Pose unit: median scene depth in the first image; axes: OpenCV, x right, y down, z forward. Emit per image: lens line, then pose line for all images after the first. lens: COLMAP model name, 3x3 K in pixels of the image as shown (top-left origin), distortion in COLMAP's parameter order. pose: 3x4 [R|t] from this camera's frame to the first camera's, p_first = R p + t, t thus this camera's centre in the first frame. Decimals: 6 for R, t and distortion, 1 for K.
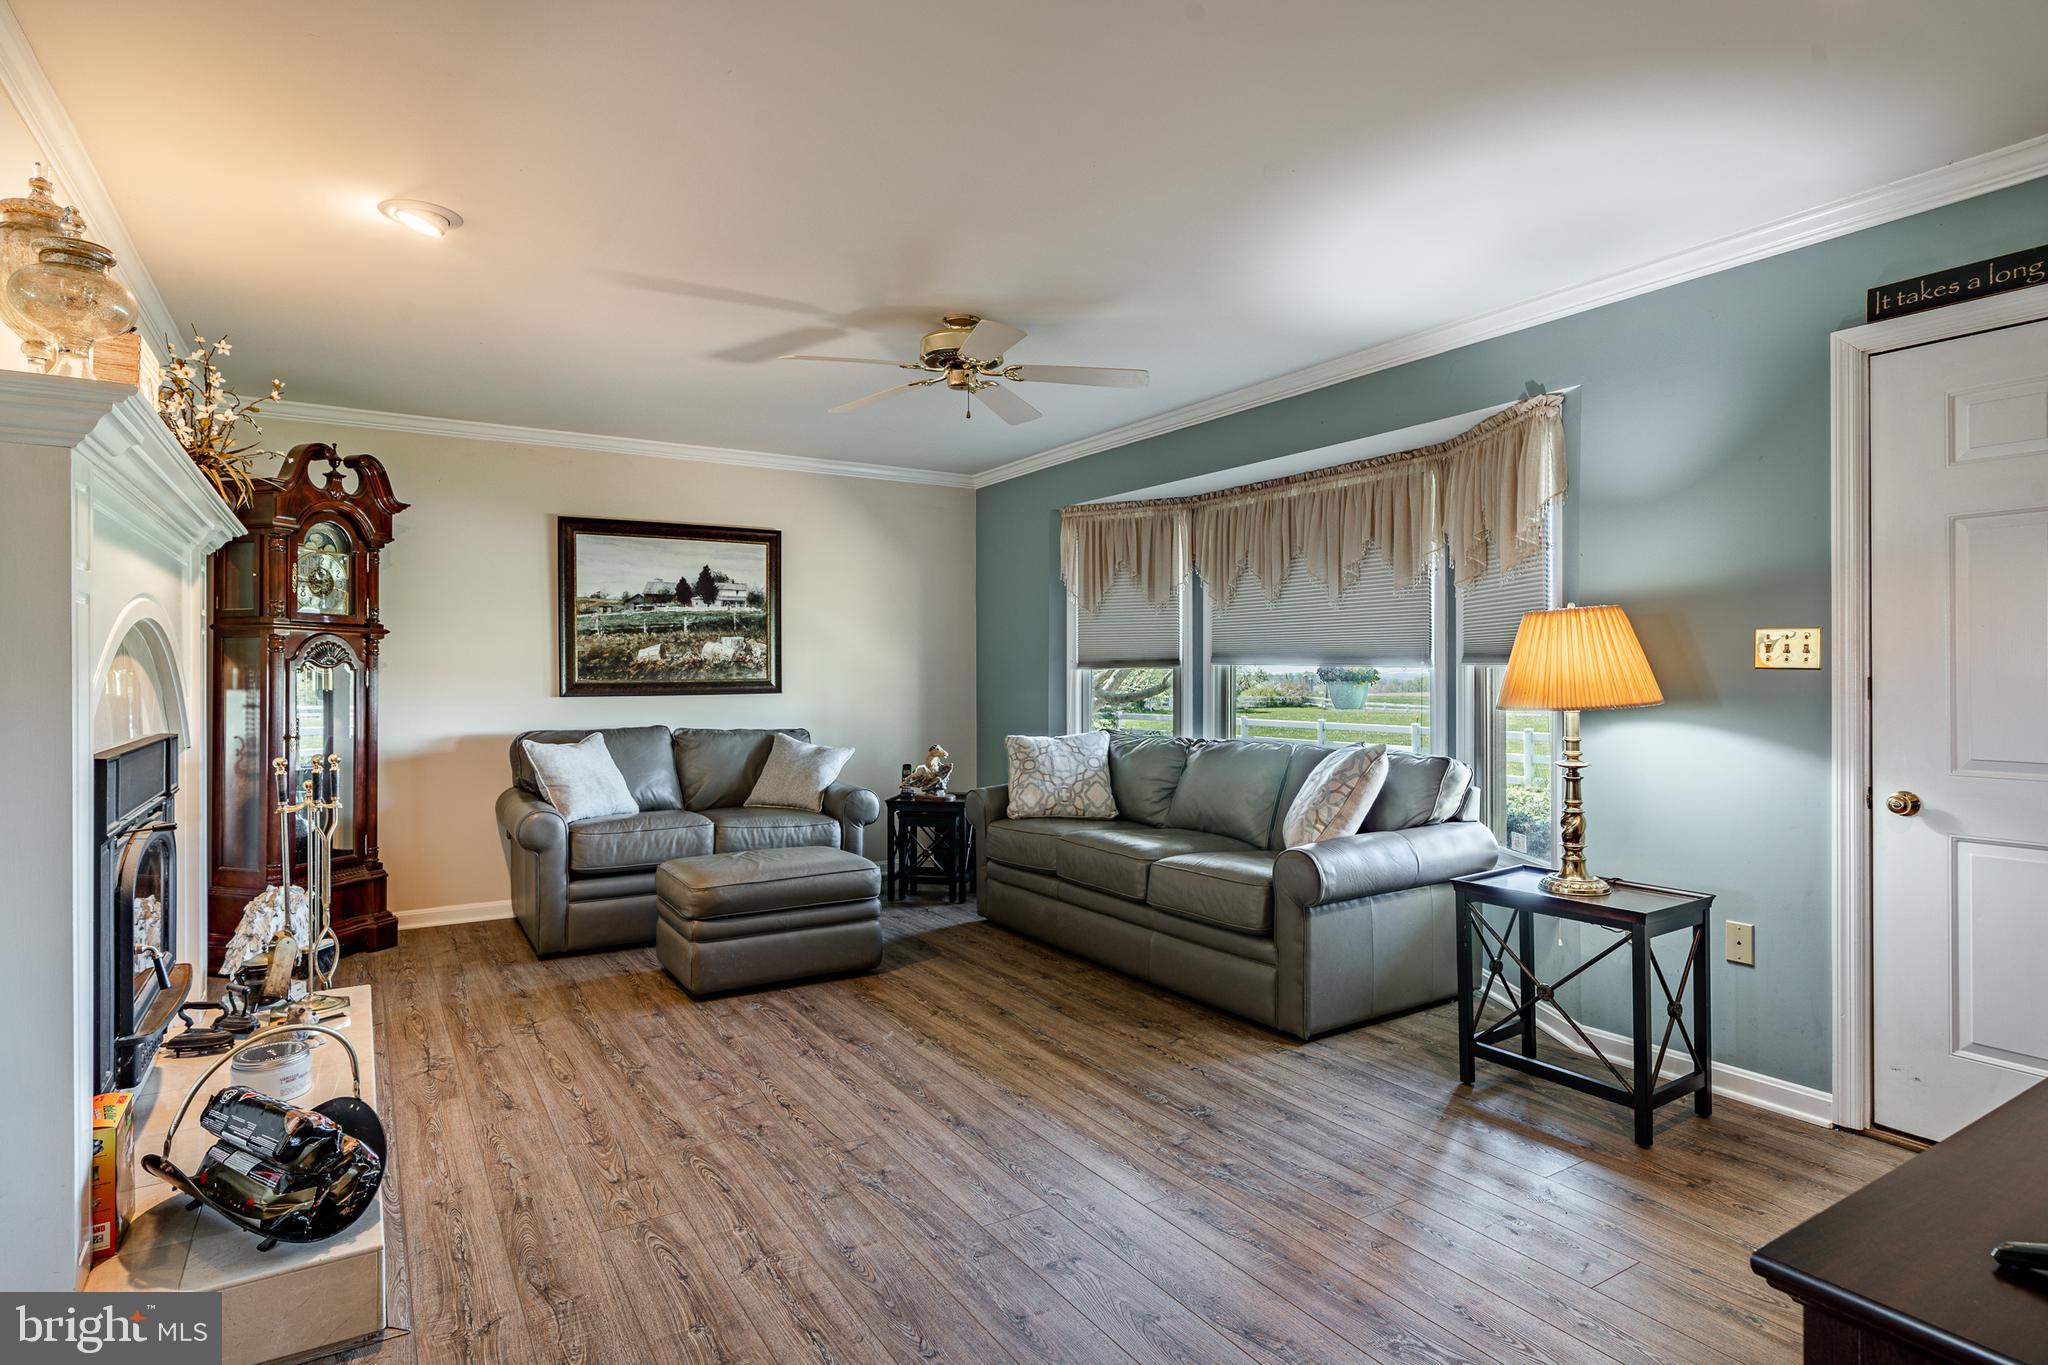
lens RADIAL K [[1058.3, 0, 1001.6], [0, 1058.3, 670.9], [0, 0, 1]] dist [-0.001724, 0.000652]
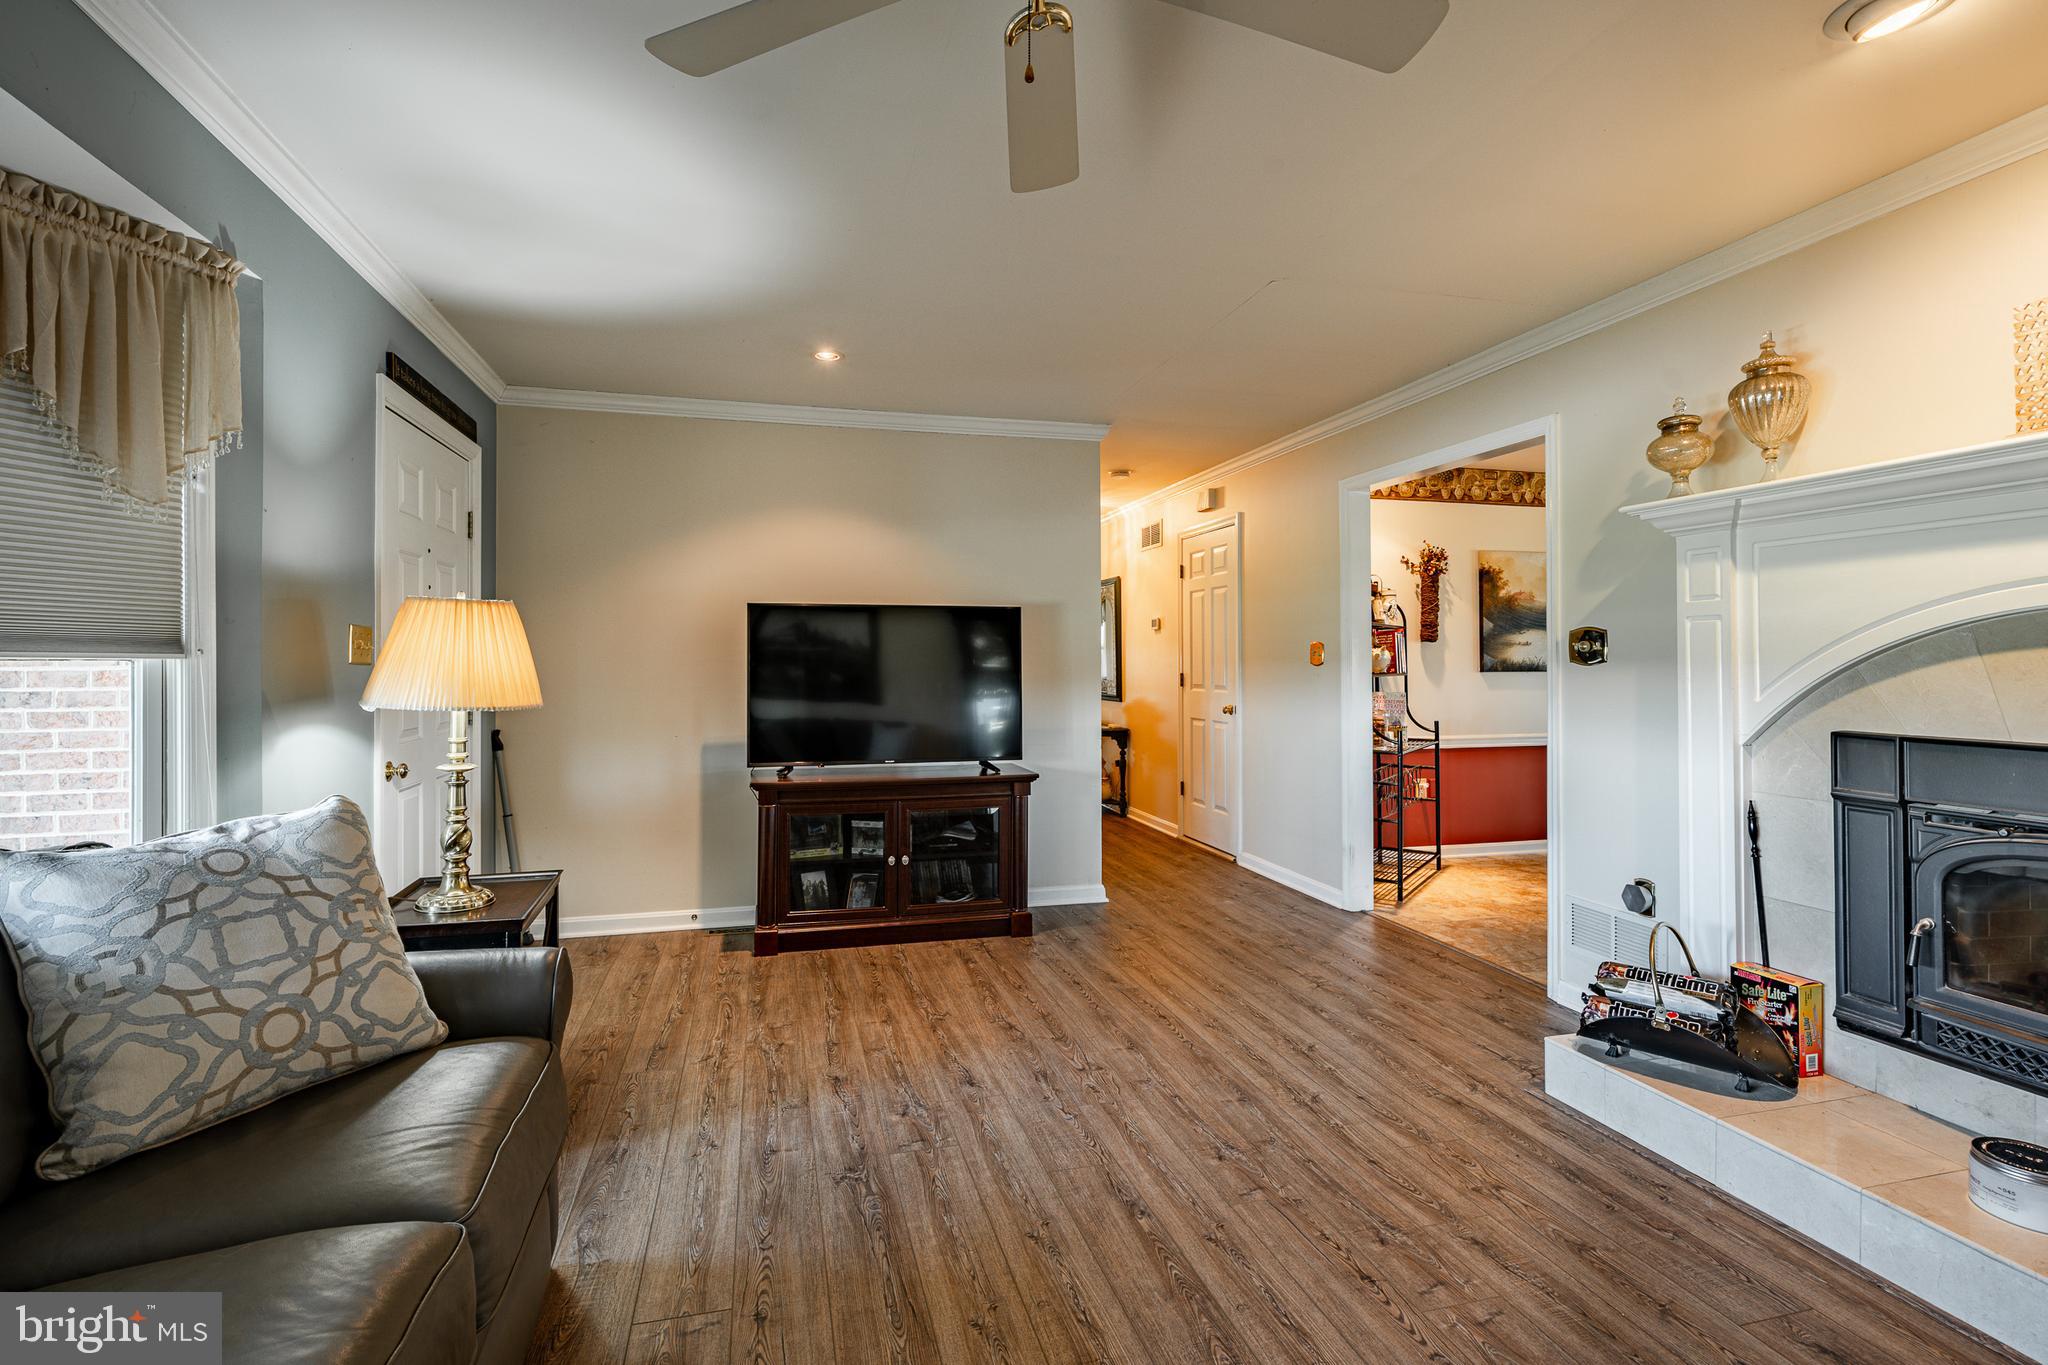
lens RADIAL K [[966.2, 0, 1009.5], [0, 966.2, 650.4], [0, 0, 1]] dist [-0.000521, -0.000010]
pose [[-0.956397, 0.007137, 0.291982, -0.095433], [0.004363, 0.999939, -0.010149, -0.002433], [-0.292036, -0.008432, -0.956370, 0.963140]]
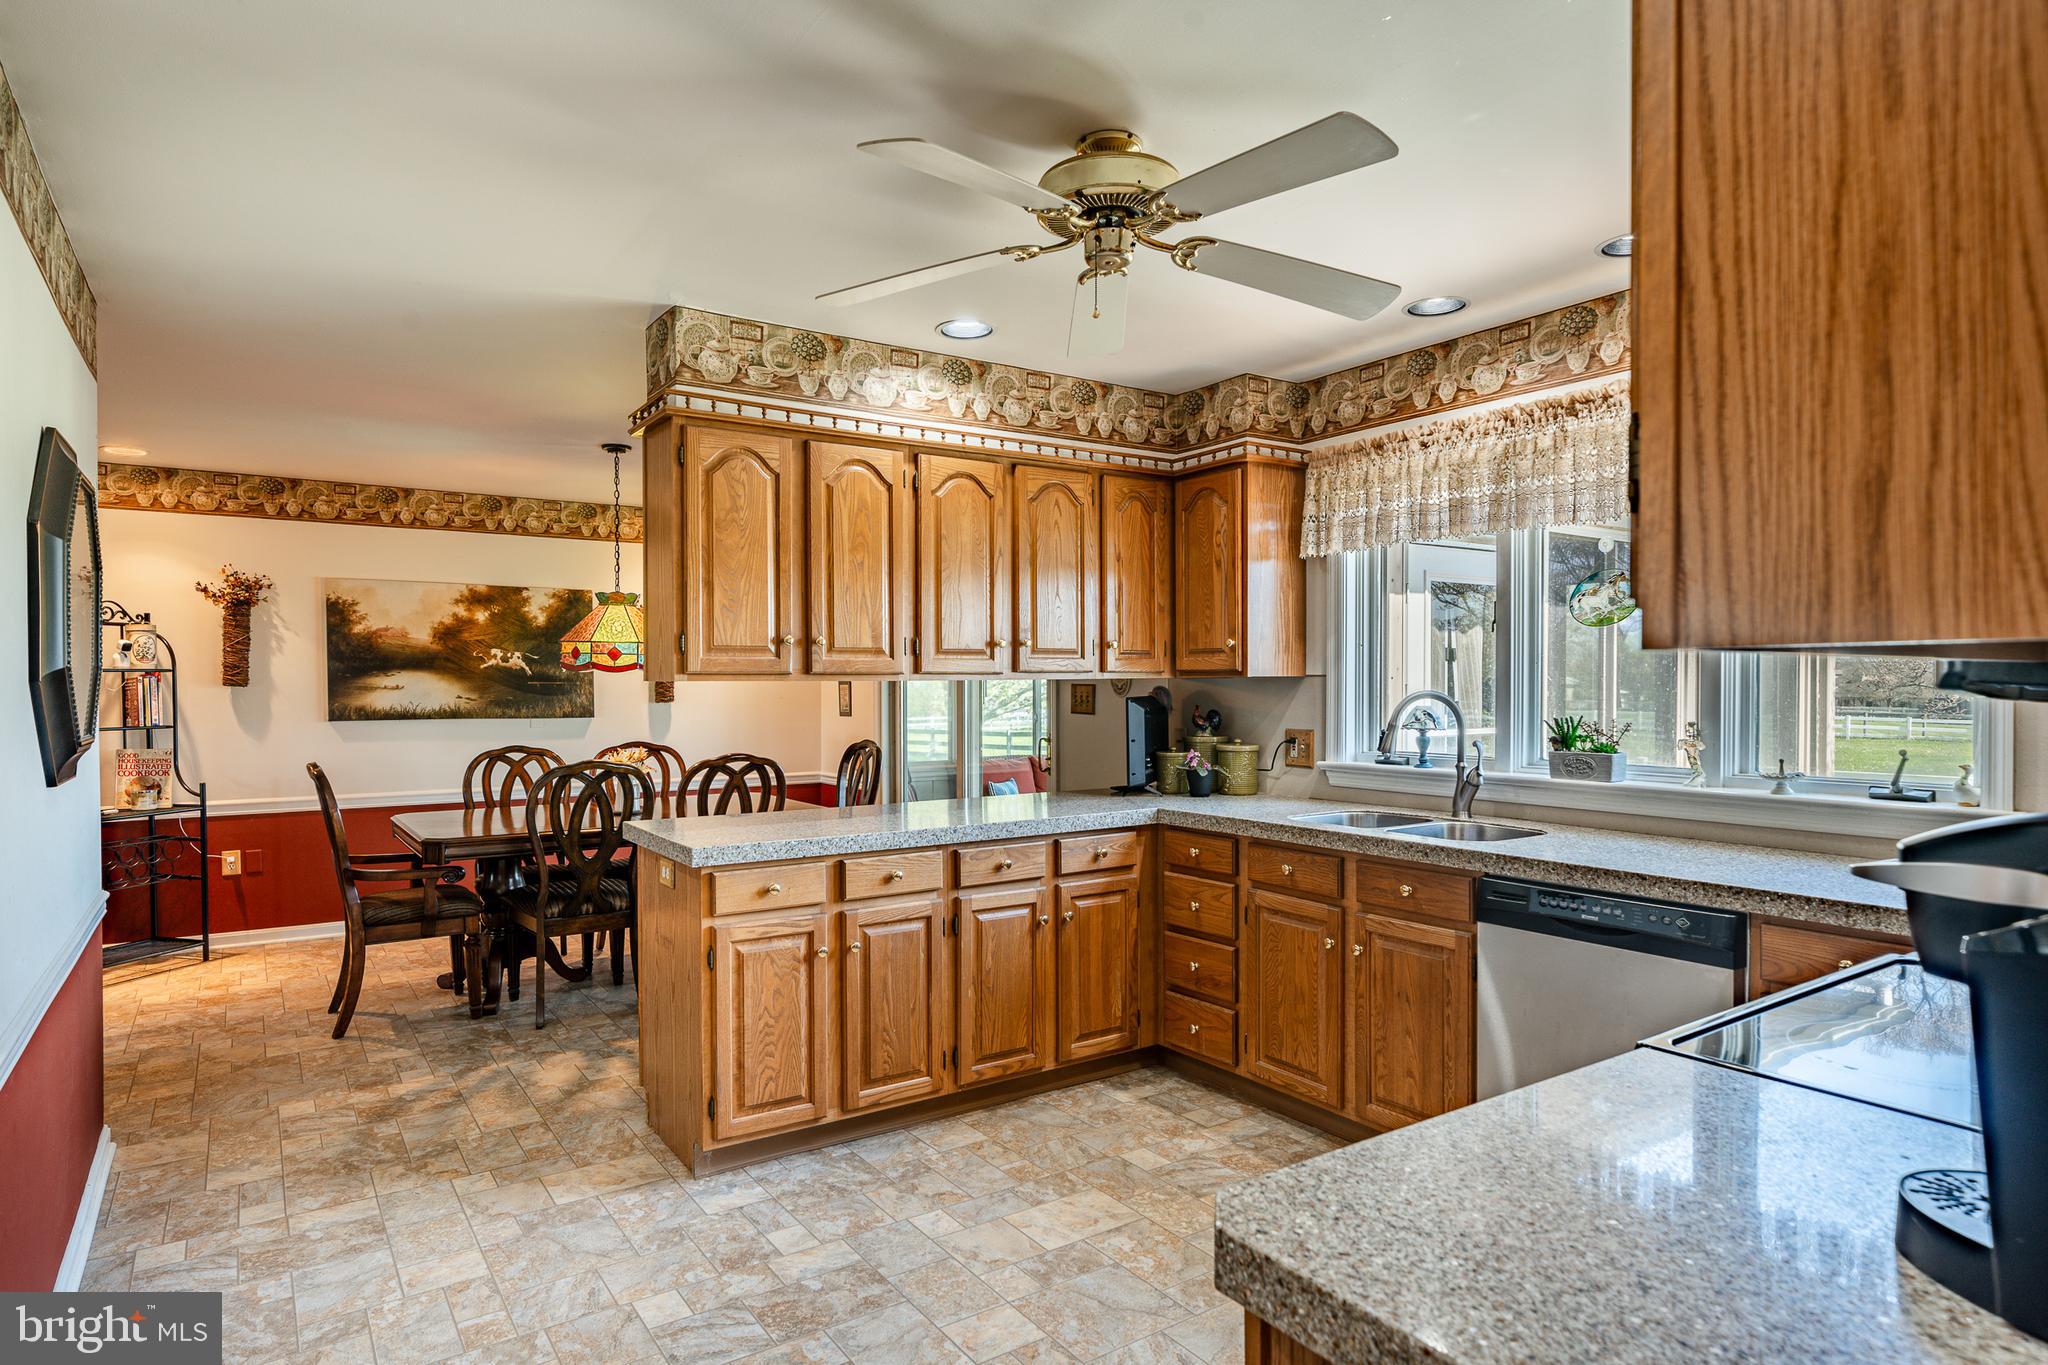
lens RADIAL K [[1146.9, 0, 998.5], [0, 1146.9, 684.4], [0, 0, 1]] dist [0.005756, 0.000061]
pose [[-0.999463, 0.003503, -0.032569, -0.937607], [0.003411, 0.999990, 0.002865, -0.024339], [0.032578, 0.002752, -0.999465, 0.879624]]
